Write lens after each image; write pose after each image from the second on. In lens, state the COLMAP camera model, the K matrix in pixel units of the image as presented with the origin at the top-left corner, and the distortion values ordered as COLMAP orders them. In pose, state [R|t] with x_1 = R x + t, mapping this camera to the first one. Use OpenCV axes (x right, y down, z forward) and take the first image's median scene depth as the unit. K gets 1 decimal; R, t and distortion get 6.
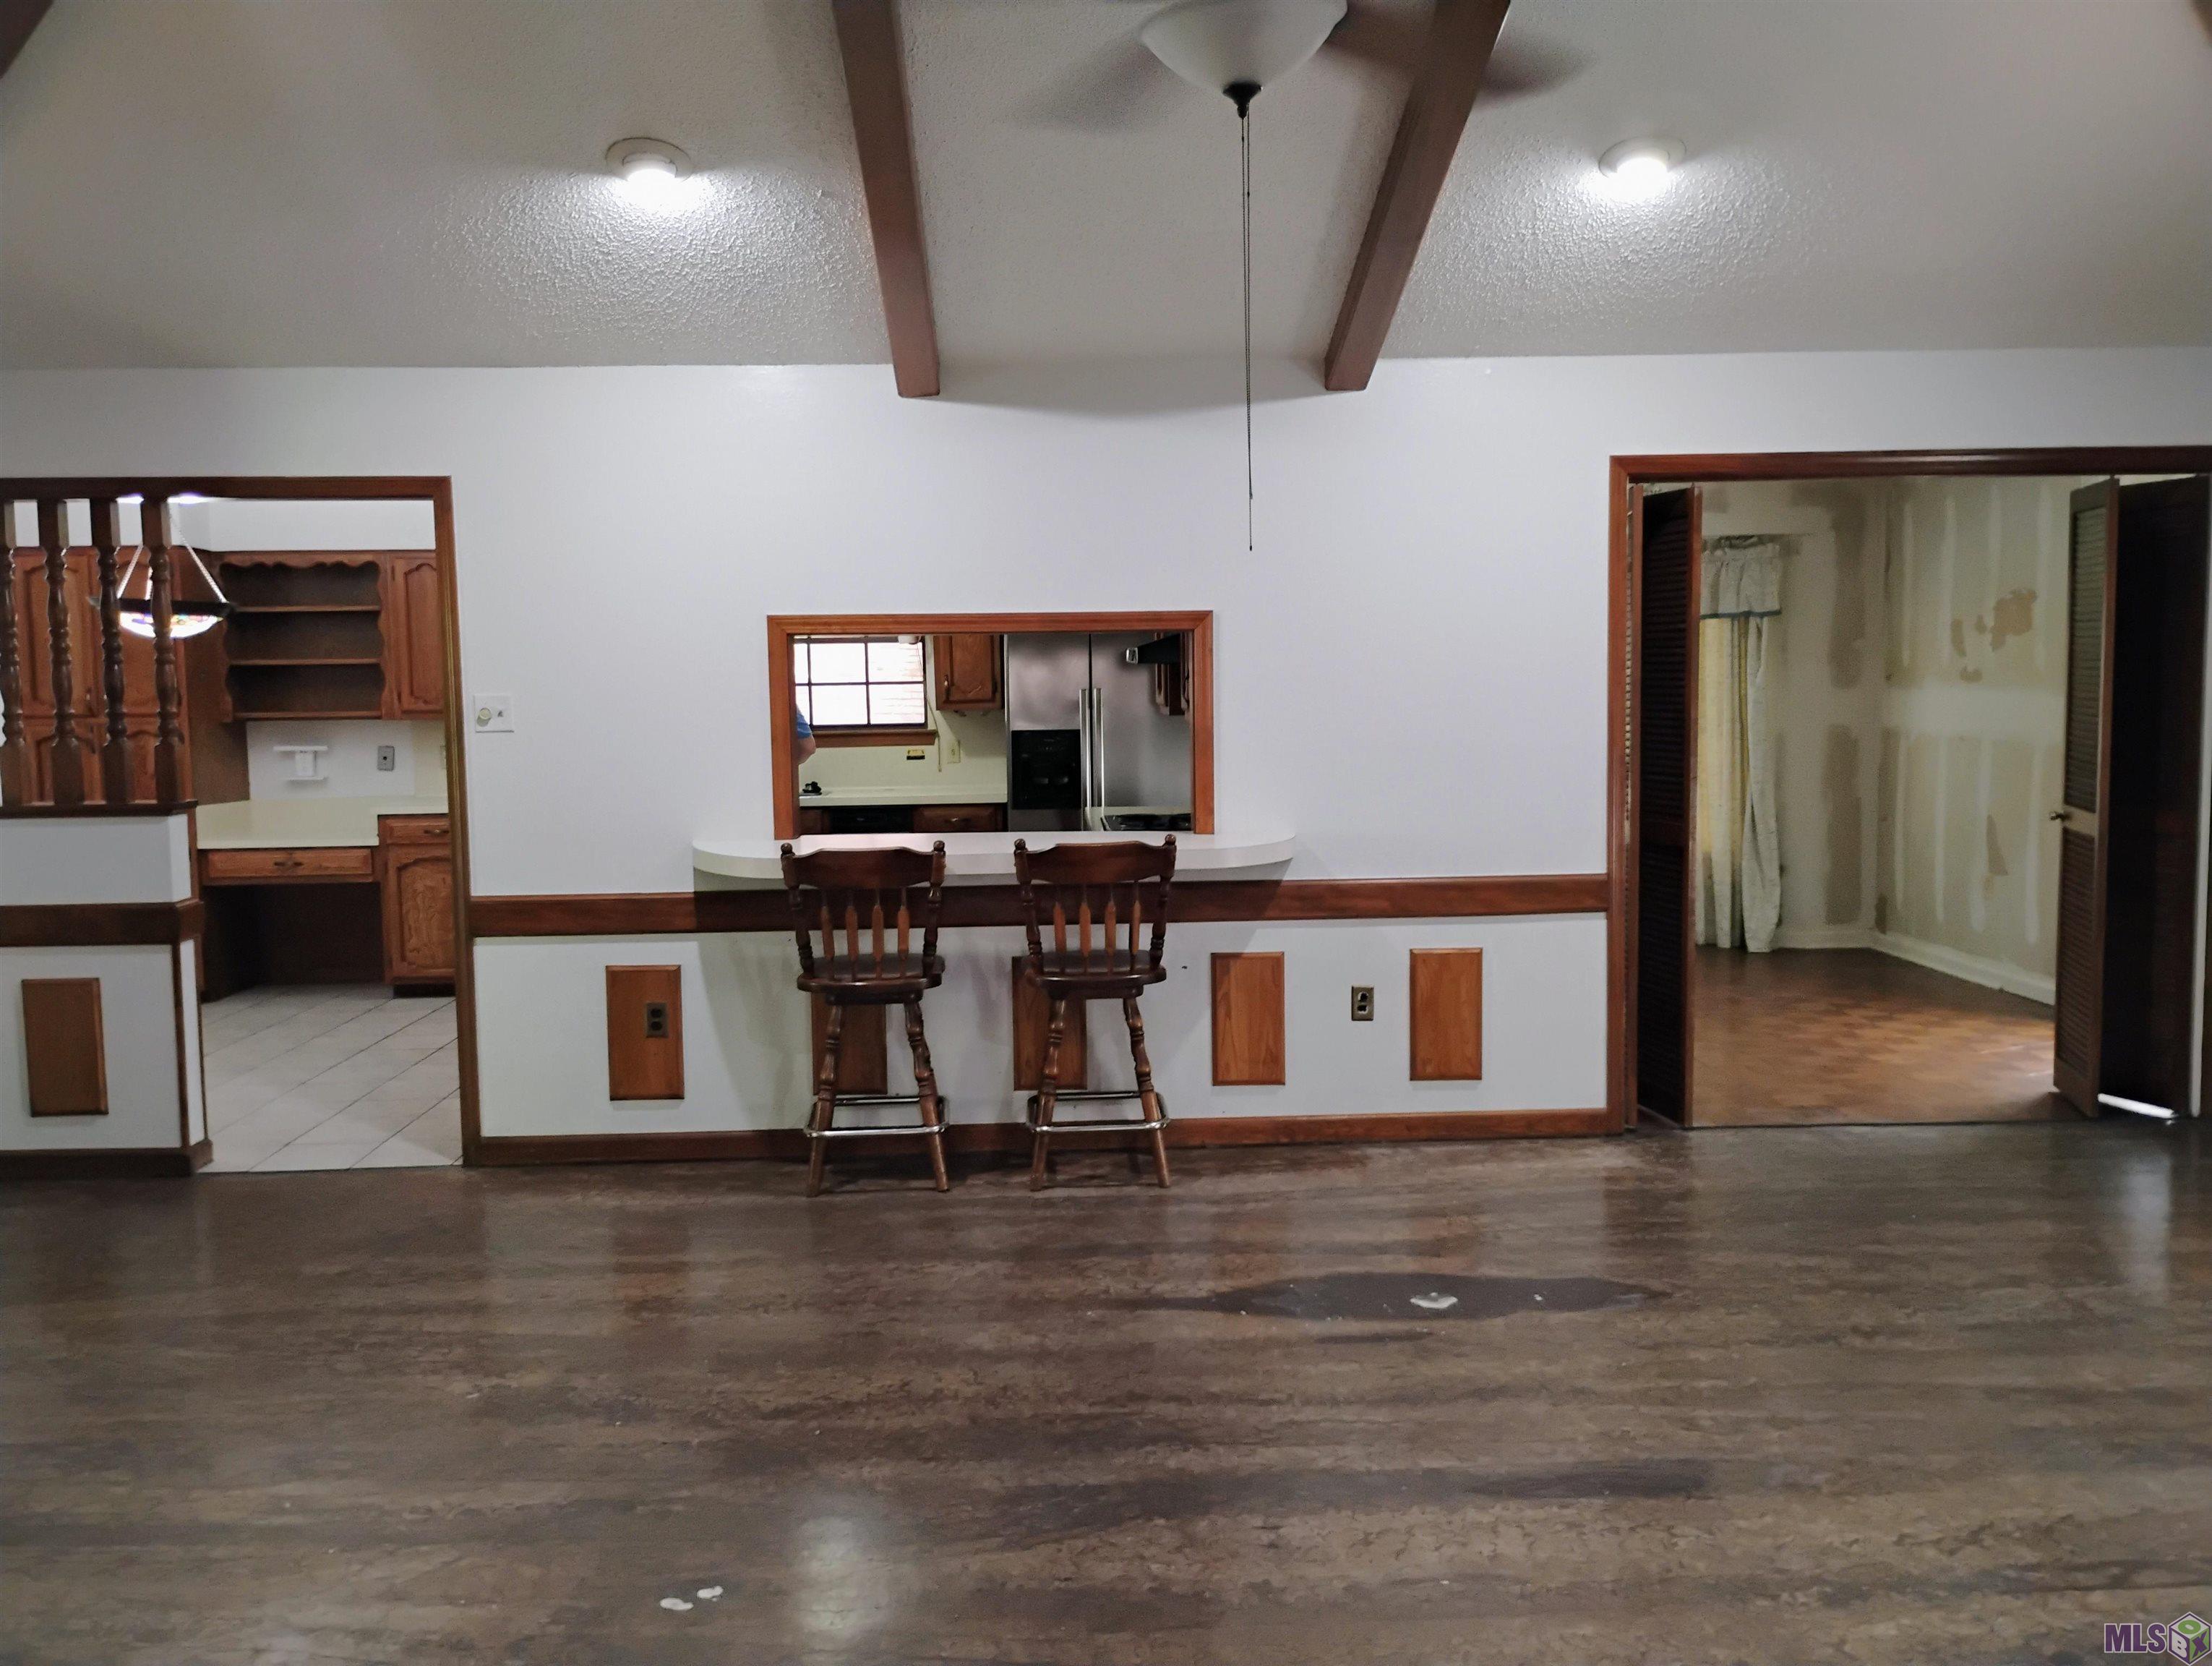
lens RADIAL K [[1831.1, 0, 1106.0], [0, 1831.1, 833.0], [0, 0, 1]] dist [0.046756, -0.063686]
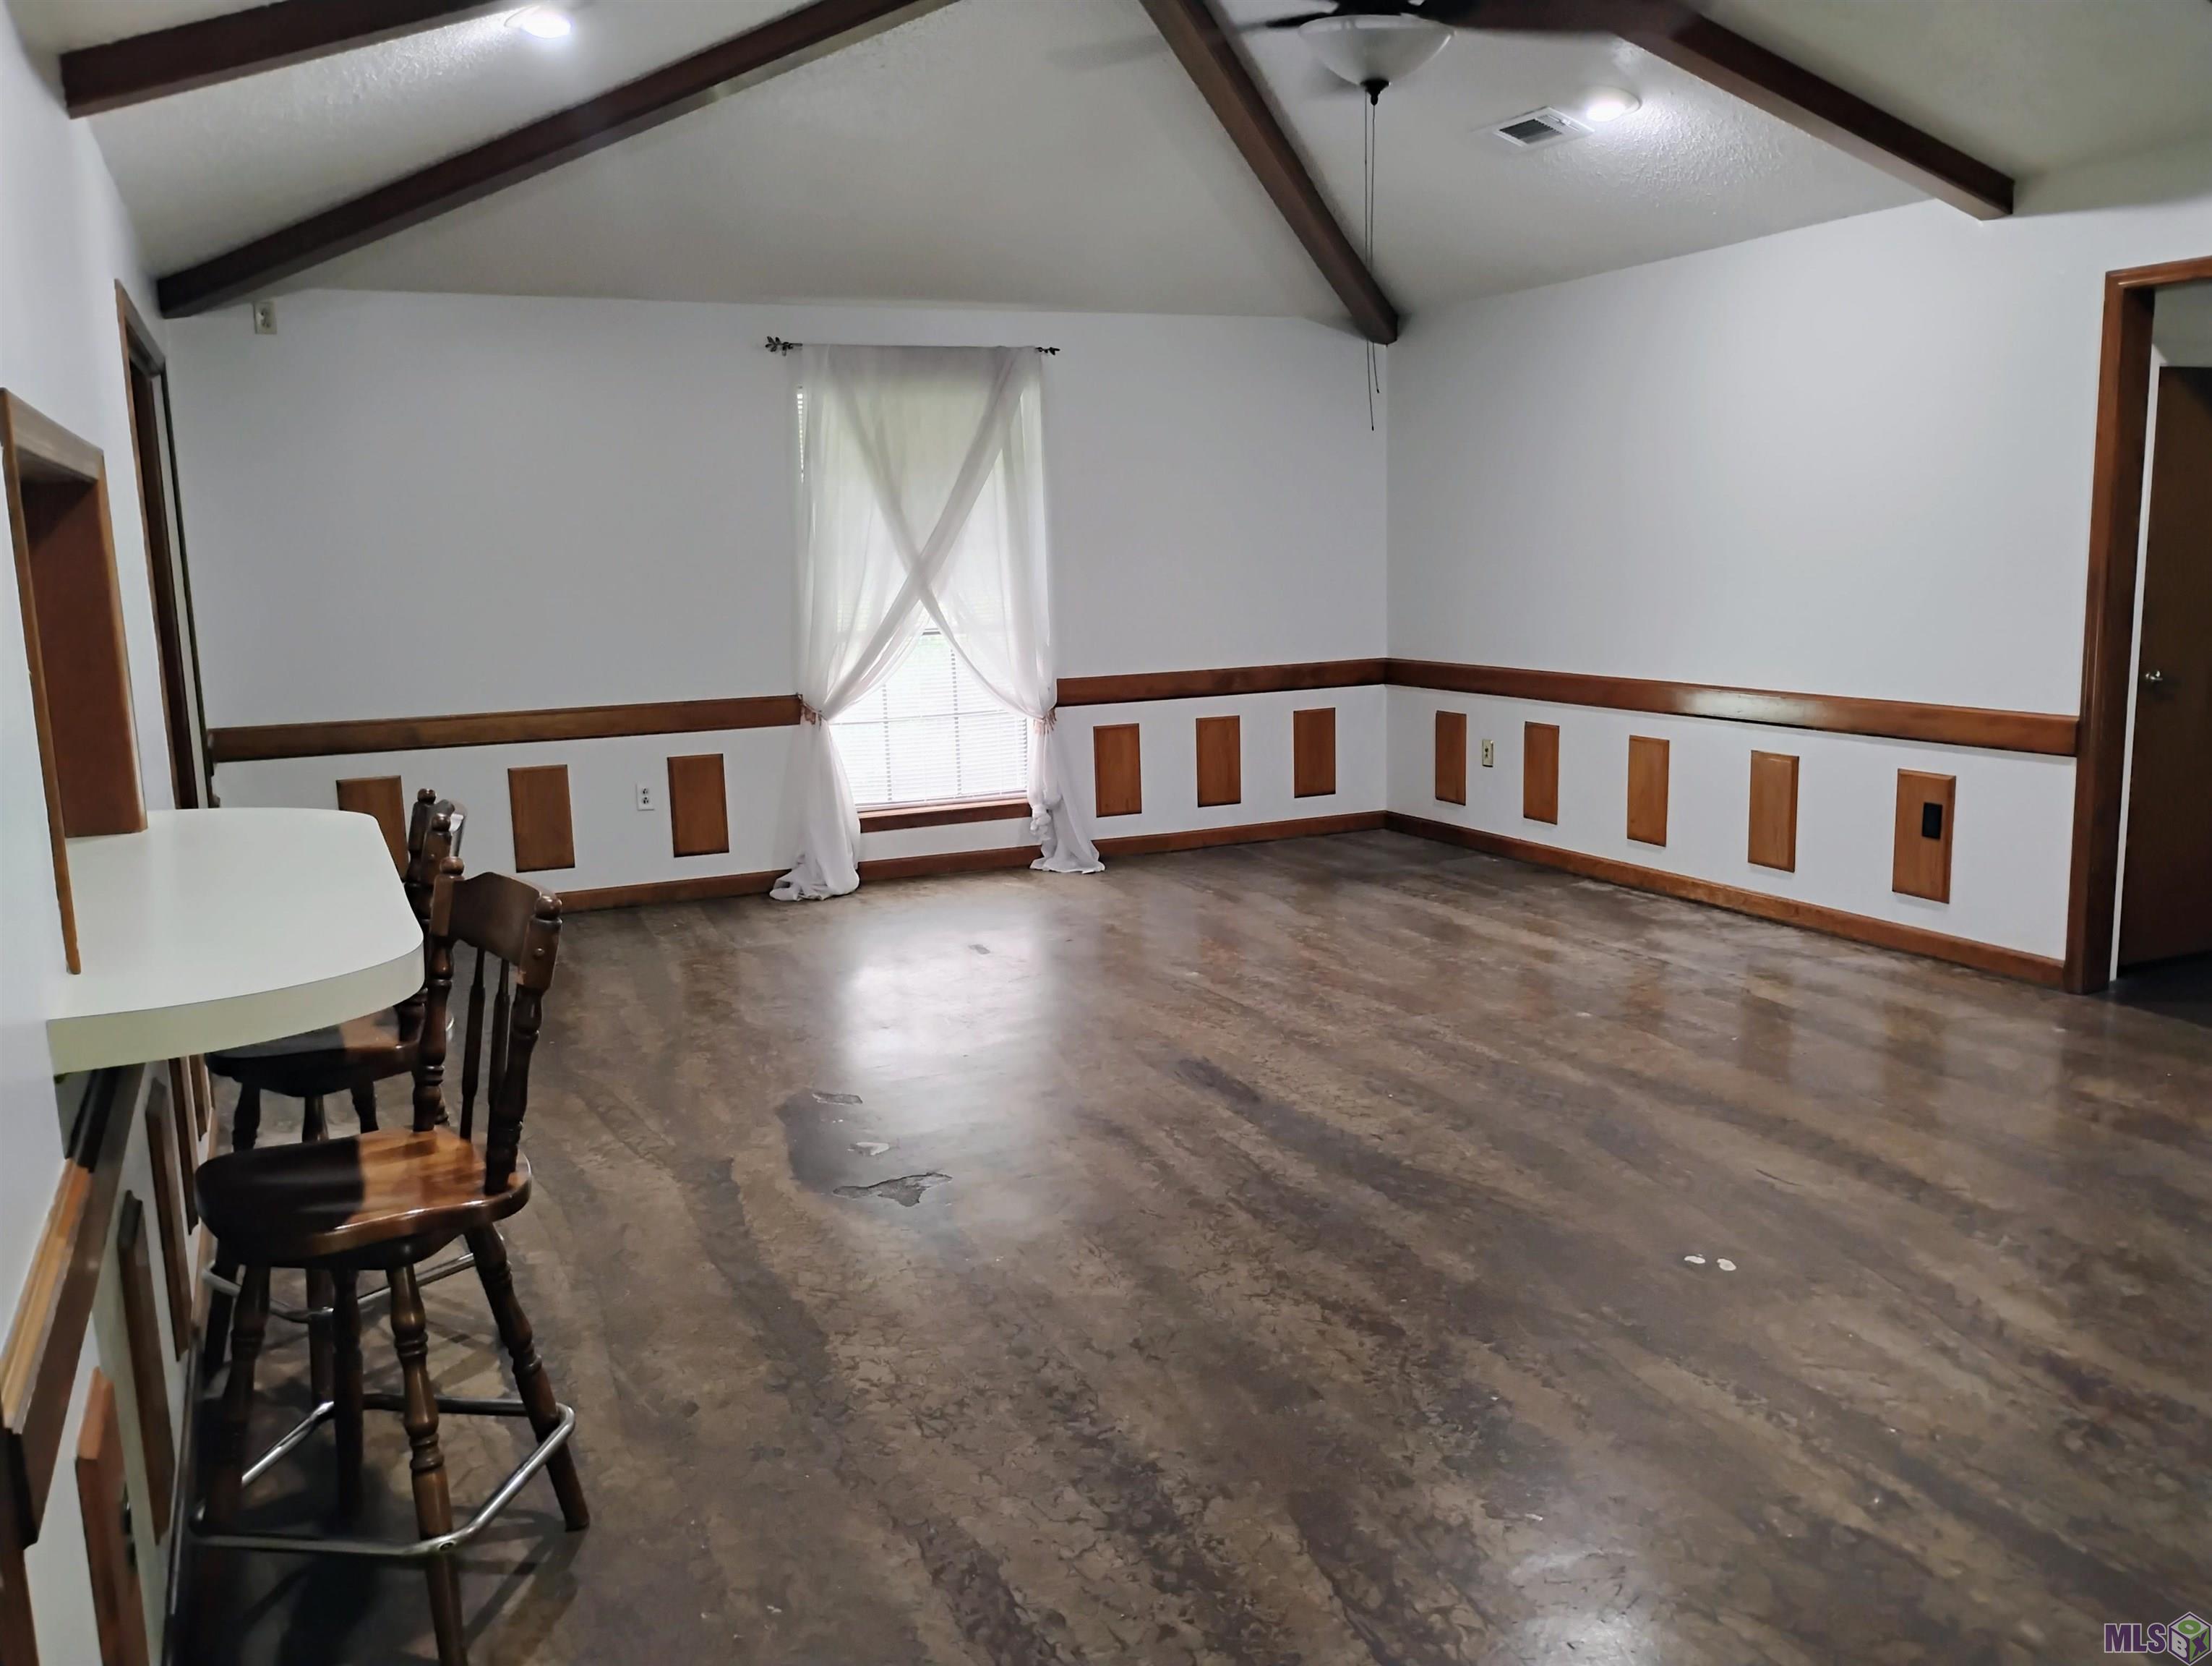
lens RADIAL K [[1866.8, 0, 1106.0], [0, 1866.8, 833.0], [0, 0, 1]] dist [0.009826, -0.003308]
pose [[-0.373273, -0.124167, 0.919375, -0.983590], [0.116991, 0.976791, 0.179421, -0.110775], [-0.920315, 0.174532, -0.350083, 1.463192]]
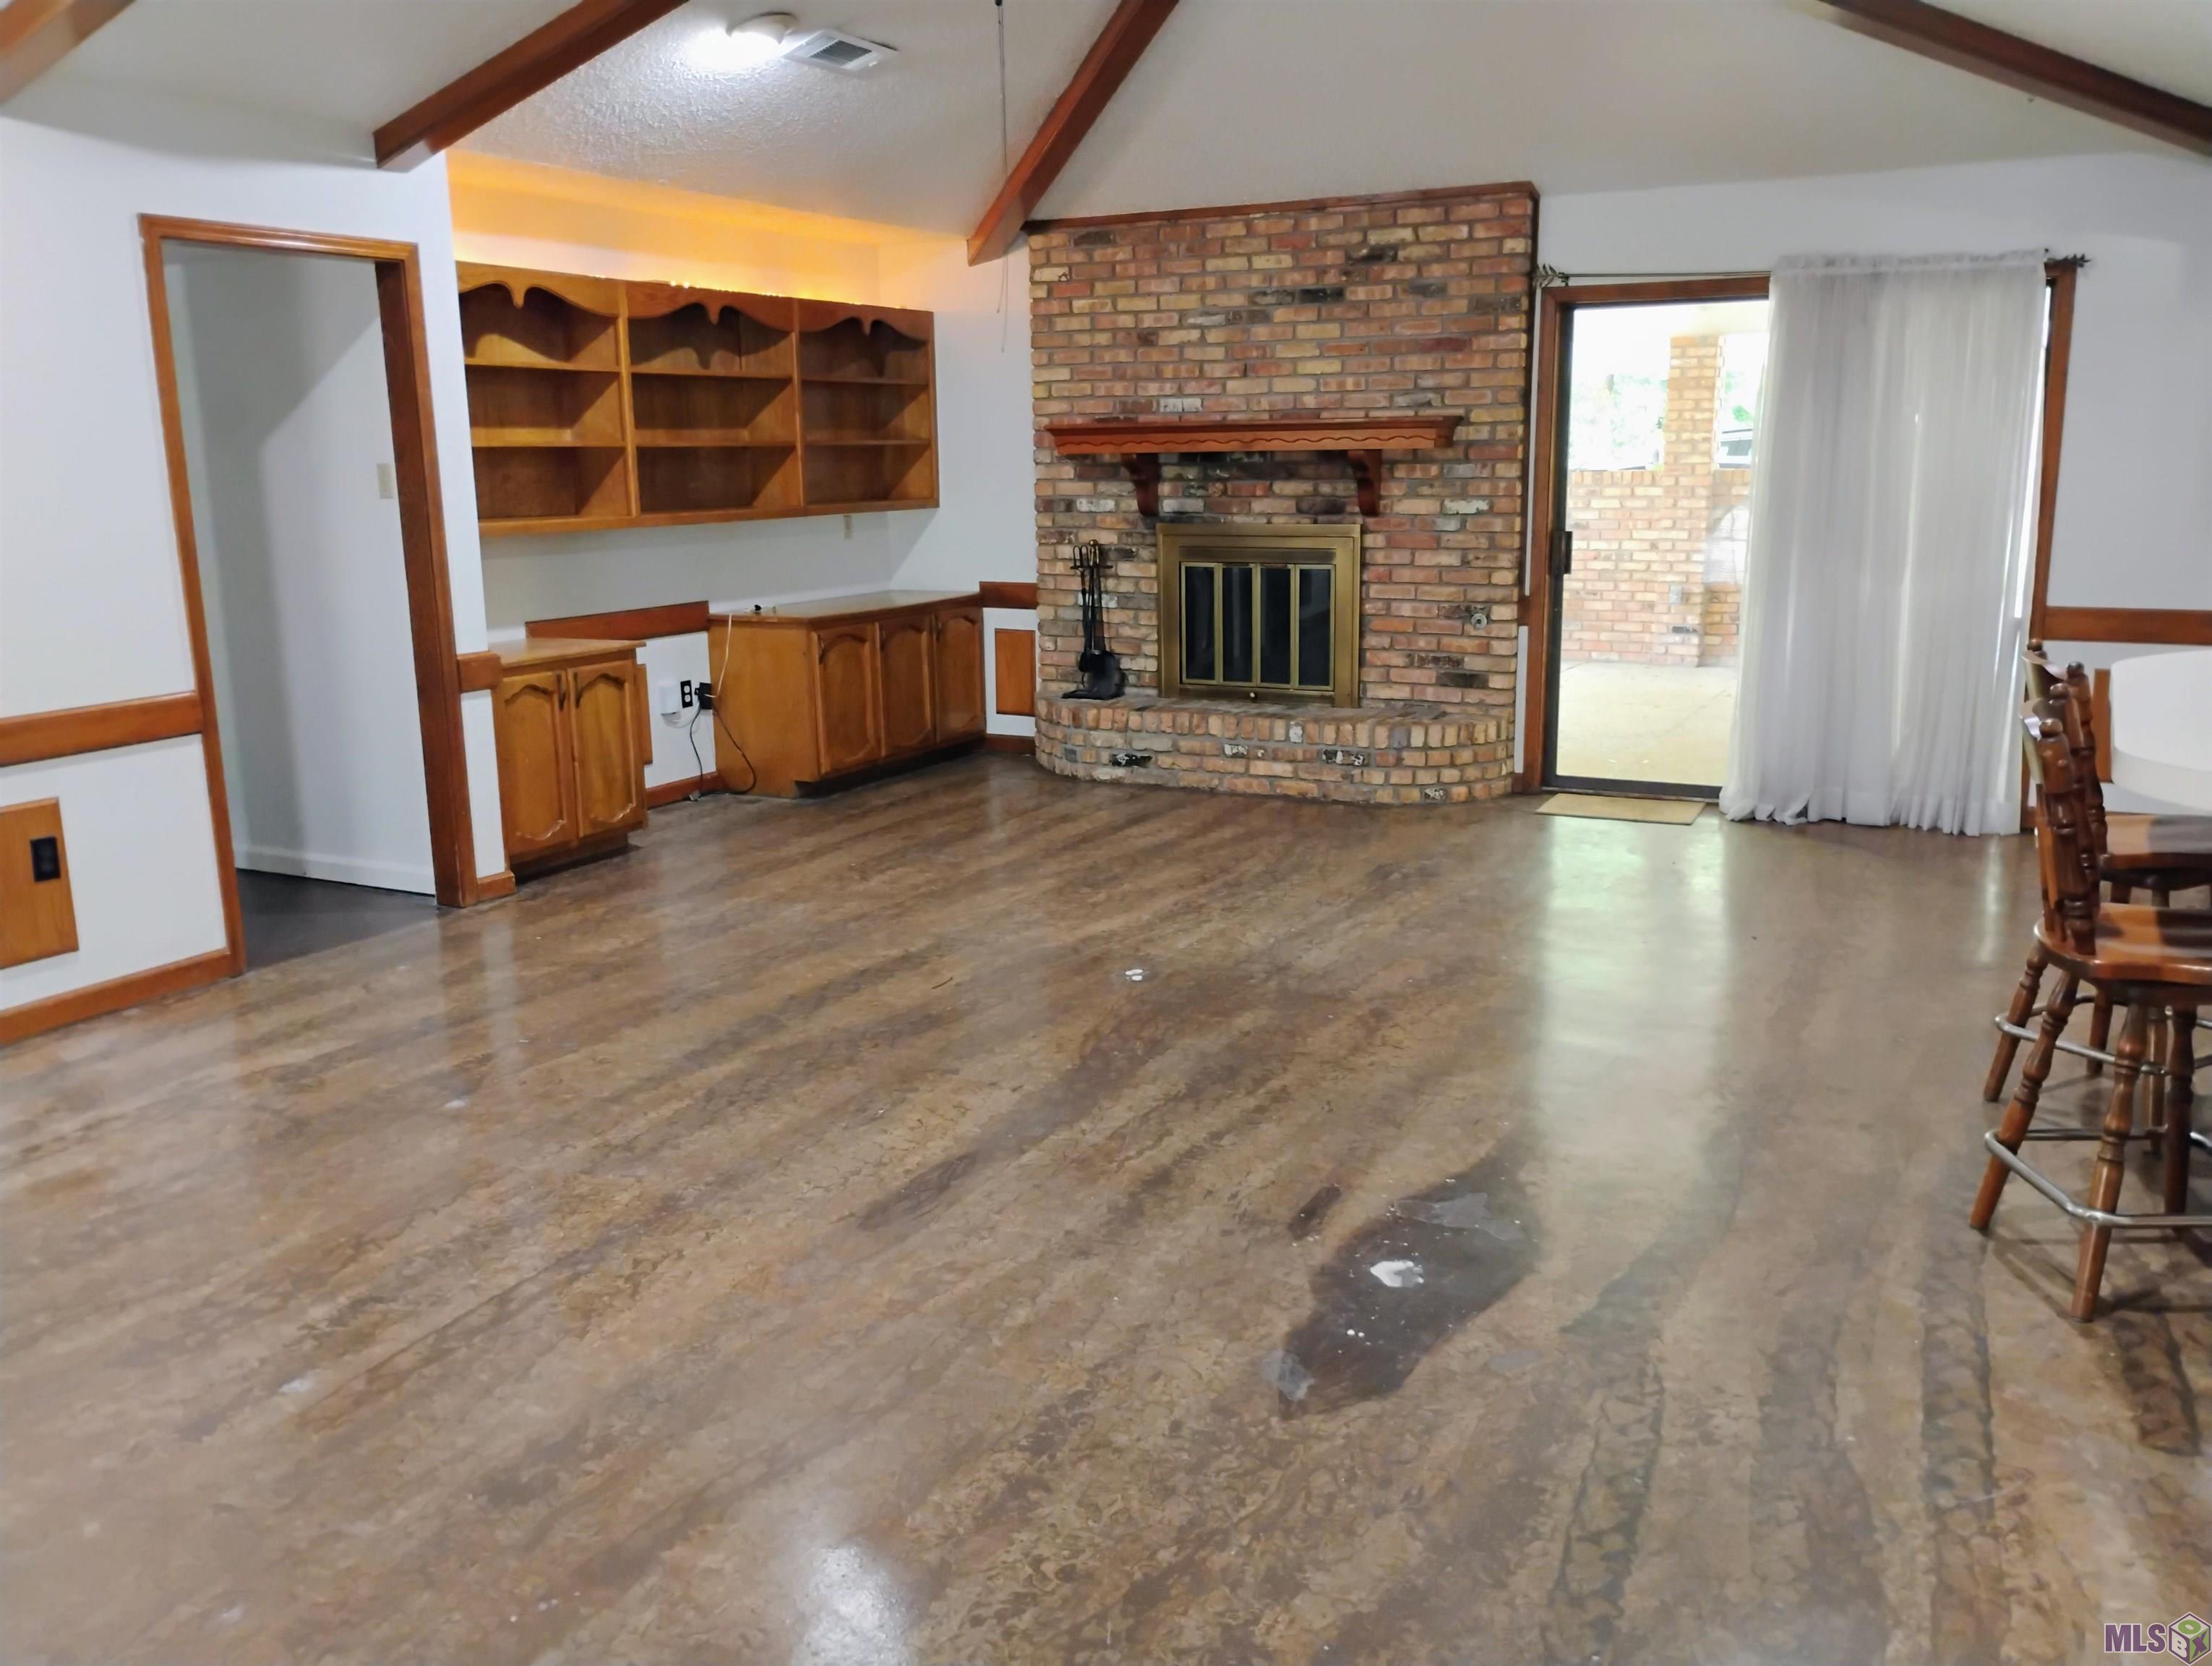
lens RADIAL K [[1831.1, 0, 1106.0], [0, 1831.1, 833.0], [0, 0, 1]] dist [0.046756, -0.063686]
pose [[-0.494398, 0.205364, -0.844628, 1.031977], [-0.056413, 0.962061, 0.266938, -0.149995], [0.867403, 0.179622, -0.464056, 1.469341]]
